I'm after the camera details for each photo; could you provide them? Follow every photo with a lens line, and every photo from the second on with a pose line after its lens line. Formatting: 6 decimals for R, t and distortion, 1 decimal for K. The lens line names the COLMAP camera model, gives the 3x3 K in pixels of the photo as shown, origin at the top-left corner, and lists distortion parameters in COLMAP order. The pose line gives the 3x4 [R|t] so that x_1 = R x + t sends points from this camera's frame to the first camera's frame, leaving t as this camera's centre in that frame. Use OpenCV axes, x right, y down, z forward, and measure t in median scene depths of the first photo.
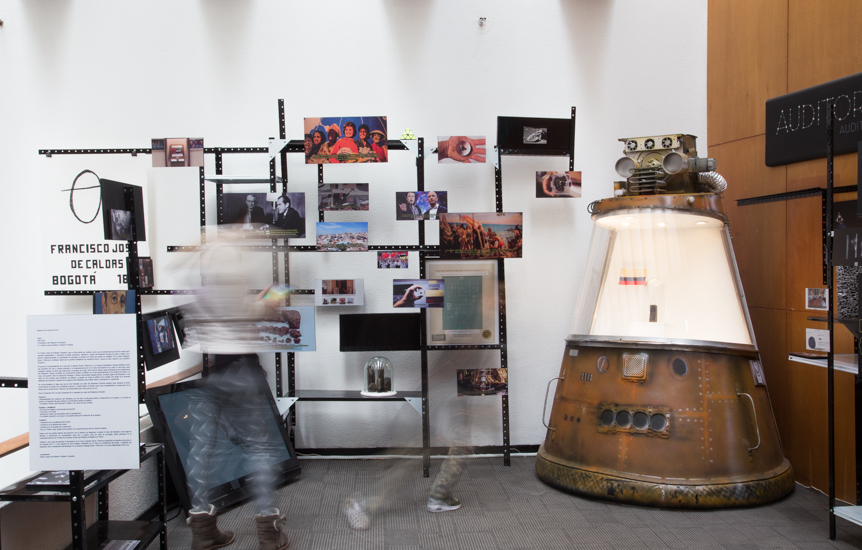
lens RADIAL K [[894.2, 0, 439.2], [0, 894.2, 274.1], [0, 0, 1]] dist [0.026031, 0.000000]
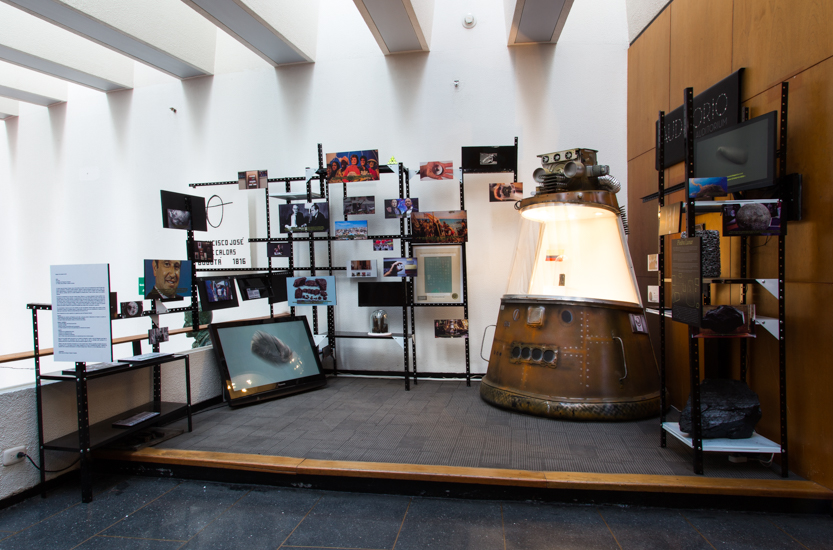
lens RADIAL K [[564.4, 0, 407.5], [0, 564.4, 276.5], [0, 0, 1]] dist [0.037470, 0.000145]
pose [[0.967027, -0.003837, -0.254643, 0.227042], [0.003866, 0.999992, -0.000389, 0.037349], [0.254643, -0.000608, 0.967035, 0.090487]]
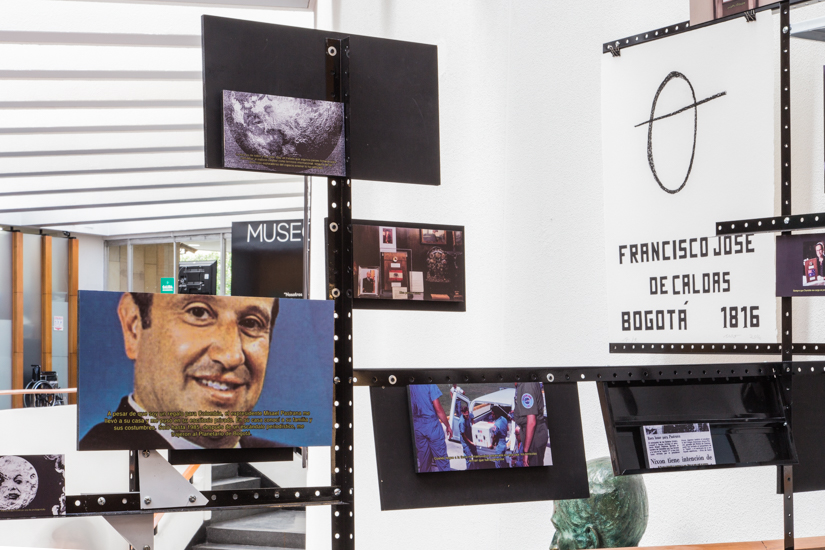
lens RADIAL K [[1488.7, 0, 423.2], [0, 1488.7, 399.3], [0, 0, 1]] dist [0.110537, 0.000000]
pose [[0.547738, 0.037918, -0.835790, 0.180585], [-0.030325, 0.999216, 0.025459, 0.033476], [0.836100, 0.011400, 0.548459, 0.521187]]
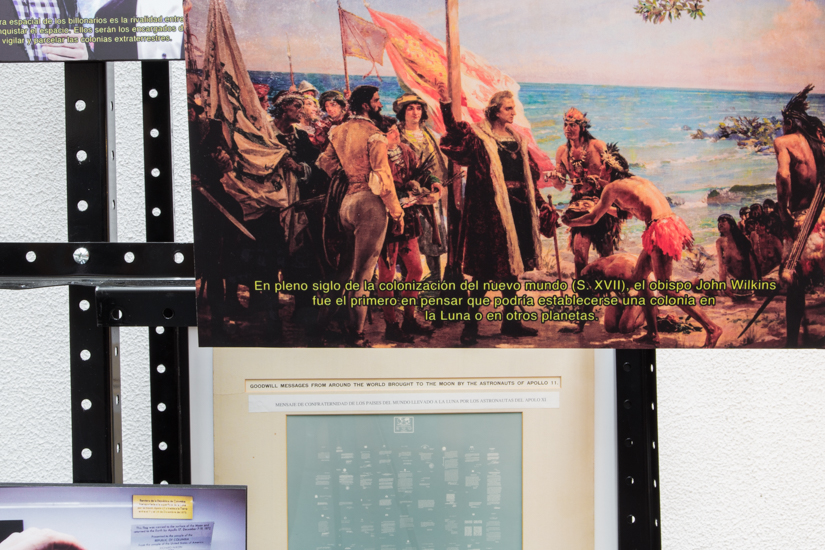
lens RADIAL K [[1160.8, 0, 410.0], [0, 1160.8, 272.8], [0, 0, 1]] dist [-0.050842, 0.000000]
pose [[0.999630, 0.009637, -0.025424, 0.035871], [-0.009159, 0.999781, 0.018841, -0.031378], [0.025600, -0.018601, 0.999499, 0.815109]]
